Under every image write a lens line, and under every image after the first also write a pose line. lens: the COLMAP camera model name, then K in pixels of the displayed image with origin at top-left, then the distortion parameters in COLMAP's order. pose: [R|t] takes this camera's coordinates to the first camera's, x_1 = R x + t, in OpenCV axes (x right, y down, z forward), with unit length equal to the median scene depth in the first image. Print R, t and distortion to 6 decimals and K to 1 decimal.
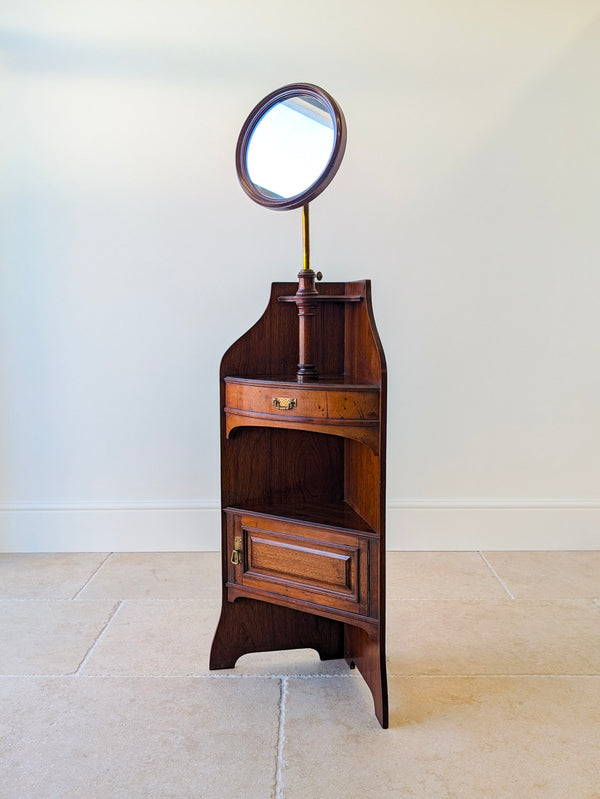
lens RADIAL K [[740.0, 0, 302.1], [0, 740.0, 378.8], [0, 0, 1]] dist [-0.007086, -0.014675]
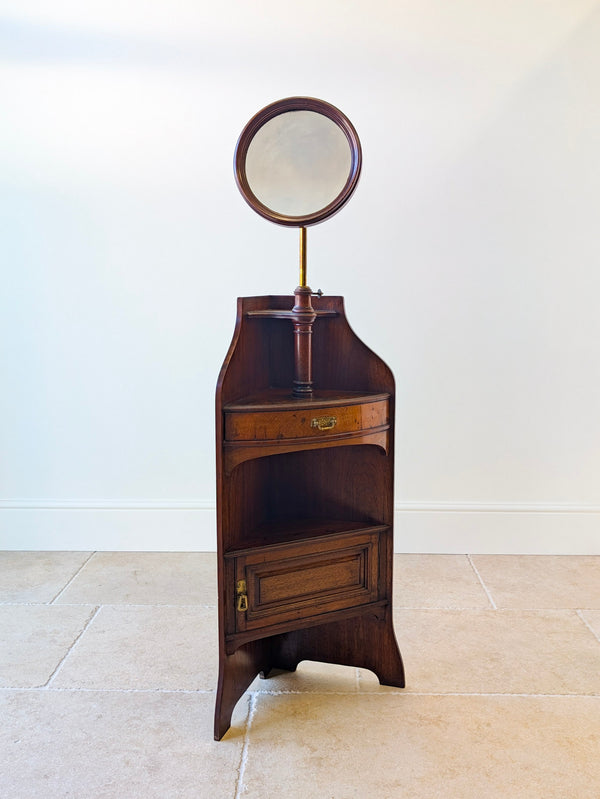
lens RADIAL K [[814.9, 0, 300.0], [0, 814.9, 399.5], [0, 0, 1]] dist [-0.015622, -0.032191]
pose [[0.470704, -0.127810, 0.872985, -0.900289], [0.081833, 0.991511, 0.101039, -0.101316], [-0.878488, 0.023879, 0.477168, 0.459630]]
